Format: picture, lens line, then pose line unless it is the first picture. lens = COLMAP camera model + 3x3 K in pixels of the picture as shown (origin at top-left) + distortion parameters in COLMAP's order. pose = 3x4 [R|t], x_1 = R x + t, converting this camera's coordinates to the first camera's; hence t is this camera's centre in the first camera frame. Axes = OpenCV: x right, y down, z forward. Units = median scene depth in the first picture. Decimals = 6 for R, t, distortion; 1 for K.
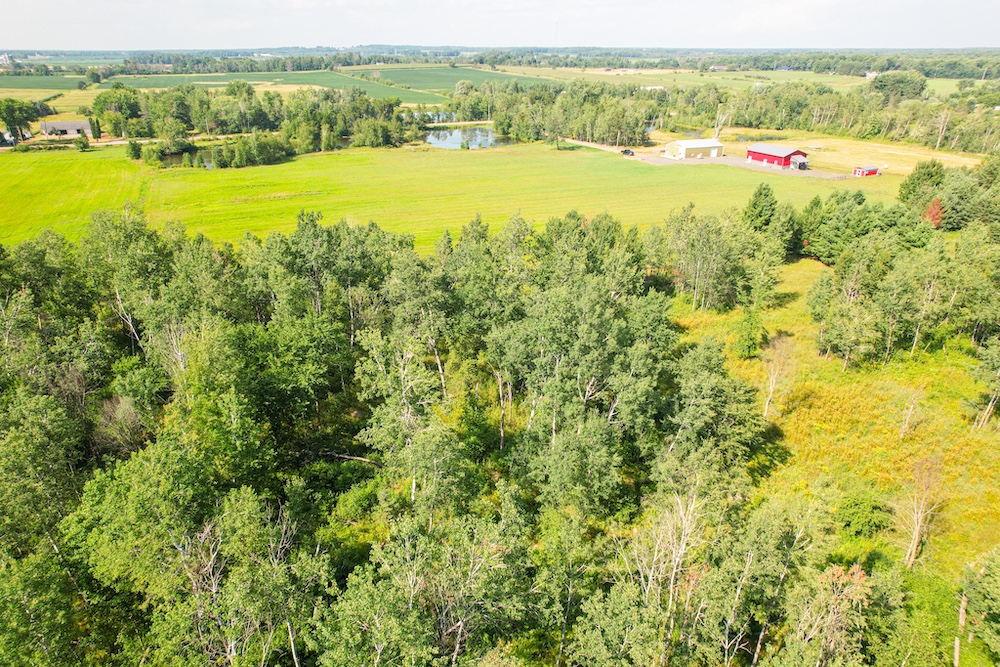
lens RADIAL K [[631.4, 0, 502.3], [0, 631.4, 334.3], [0, 0, 1]] dist [-0.067625, 0.057810]
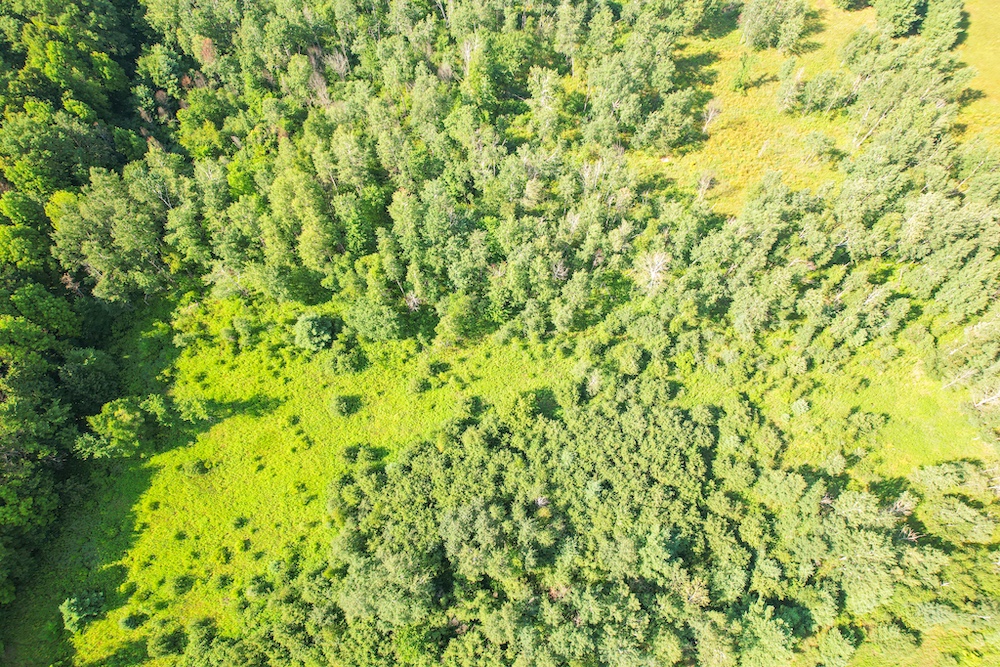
lens RADIAL K [[631.4, 0, 500.8], [0, 631.4, 333.2], [0, 0, 1]] dist [-0.067625, 0.057810]
pose [[0.928332, 0.330312, -0.170566, 0.080815], [-0.140872, 0.737170, 0.660860, -0.150106], [0.344026, -0.589470, 0.730870, -0.279955]]
